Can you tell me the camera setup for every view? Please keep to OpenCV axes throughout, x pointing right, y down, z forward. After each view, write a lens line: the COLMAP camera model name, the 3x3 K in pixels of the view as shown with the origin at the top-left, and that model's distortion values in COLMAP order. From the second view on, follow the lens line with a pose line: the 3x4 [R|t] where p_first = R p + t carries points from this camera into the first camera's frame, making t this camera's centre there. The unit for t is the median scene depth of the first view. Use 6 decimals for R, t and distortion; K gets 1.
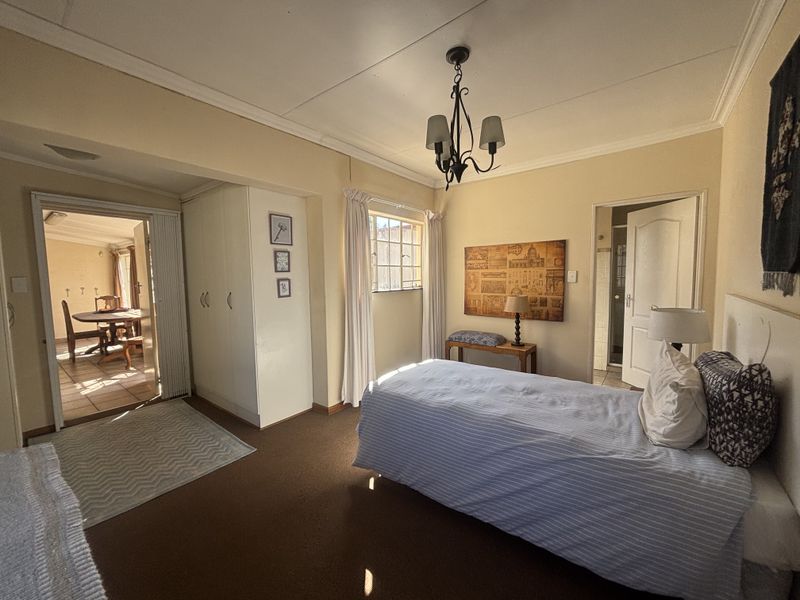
lens RADIAL K [[322.0, 0, 400.5], [0, 322.0, 299.5], [0, 0, 1]] dist [0.003097, -0.000548]
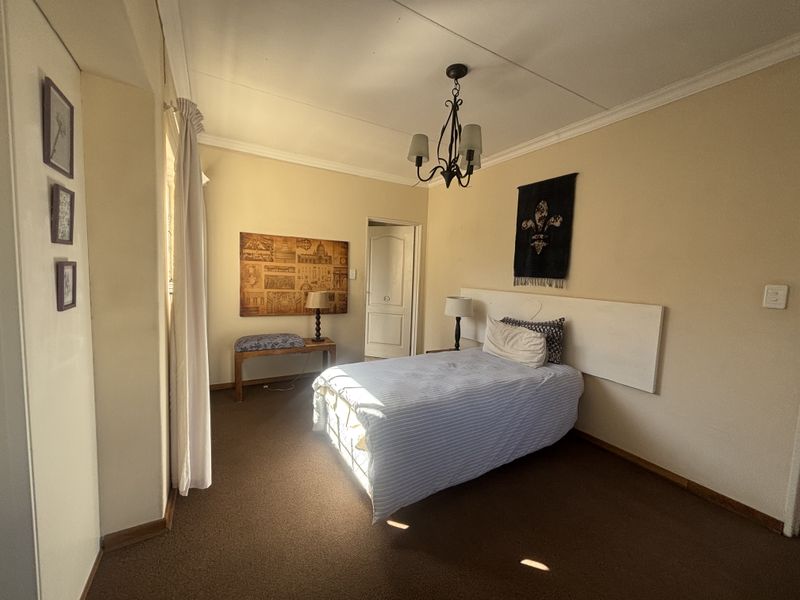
lens RADIAL K [[322.0, 0, 400.2], [0, 322.0, 298.6], [0, 0, 1]] dist [0.003097, -0.000548]
pose [[0.368531, -0.041816, 0.928674, -0.469811], [0.028026, 0.999033, 0.033862, -0.016125], [-0.929193, 0.013548, 0.369347, 0.392374]]
